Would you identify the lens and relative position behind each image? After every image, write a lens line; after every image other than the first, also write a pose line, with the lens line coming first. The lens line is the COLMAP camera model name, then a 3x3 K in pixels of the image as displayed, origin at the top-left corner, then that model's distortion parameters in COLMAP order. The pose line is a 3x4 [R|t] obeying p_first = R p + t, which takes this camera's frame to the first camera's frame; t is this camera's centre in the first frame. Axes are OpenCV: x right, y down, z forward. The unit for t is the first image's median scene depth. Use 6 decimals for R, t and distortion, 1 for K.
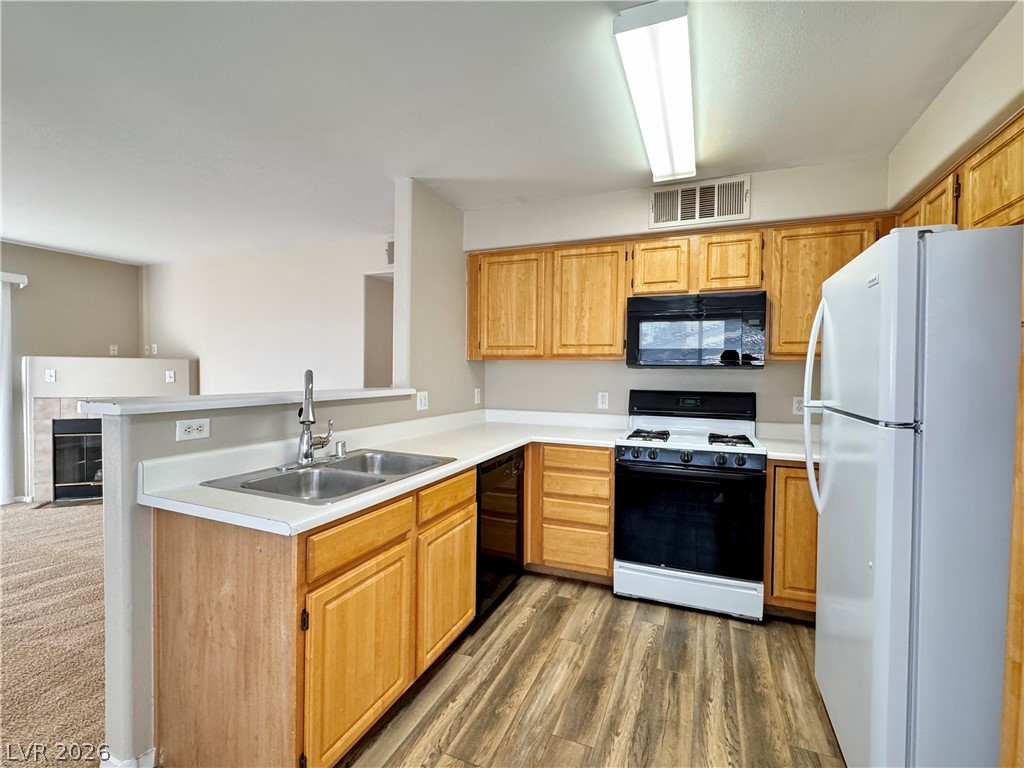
lens RADIAL K [[468.0, 0, 512.0], [0, 468.0, 384.0], [0, 0, 1]] dist [-0.001164, -0.000013]
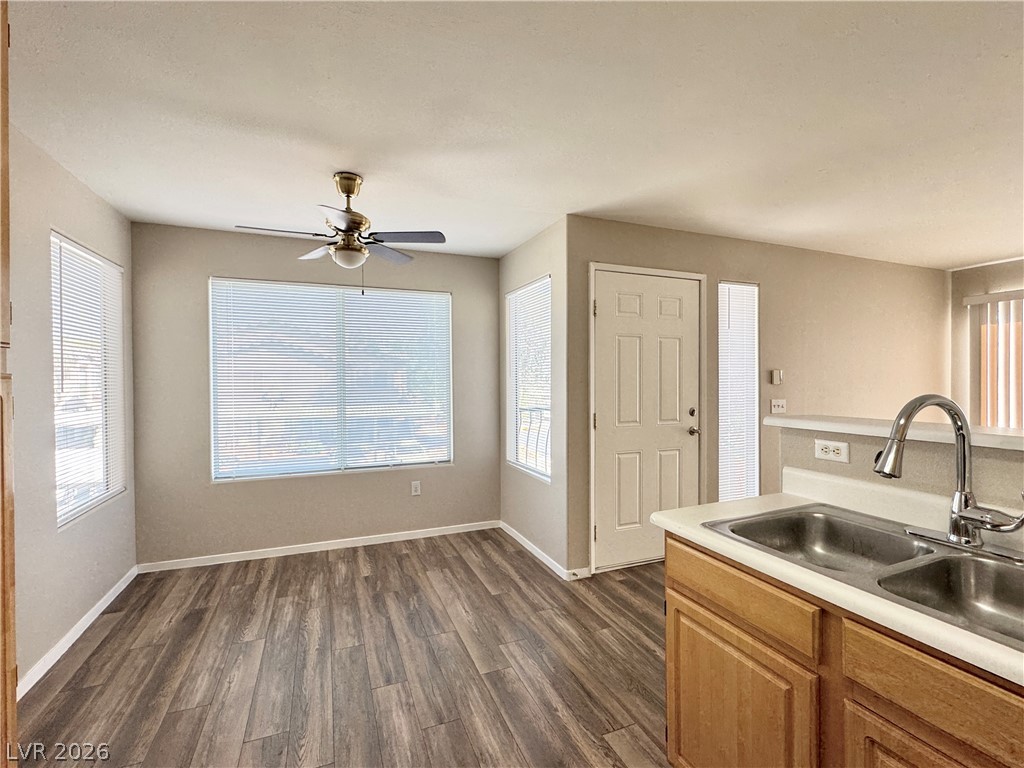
lens RADIAL K [[468.0, 0, 512.0], [0, 468.0, 384.0], [0, 0, 1]] dist [-0.001164, -0.000013]
pose [[-0.714891, -0.004517, -0.699222, 0.569896], [-0.023779, 0.999558, 0.017855, -0.053267], [0.698832, 0.029391, -0.714682, 1.356482]]
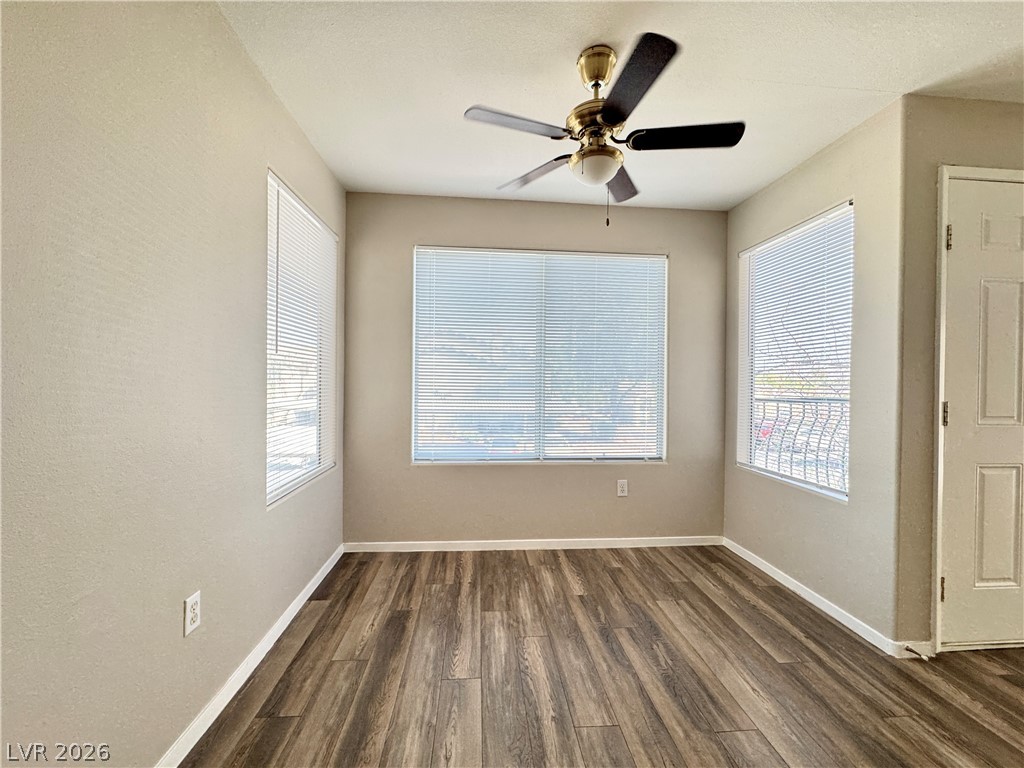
lens RADIAL K [[410.8, 0, 512.0], [0, 410.8, 384.0], [0, 0, 1]] dist [-0.000622, -0.000228]
pose [[-0.889478, -0.023882, -0.456354, 0.544662], [-0.036993, 0.999119, 0.019818, -0.015613], [0.455479, 0.034509, -0.889578, 1.141738]]
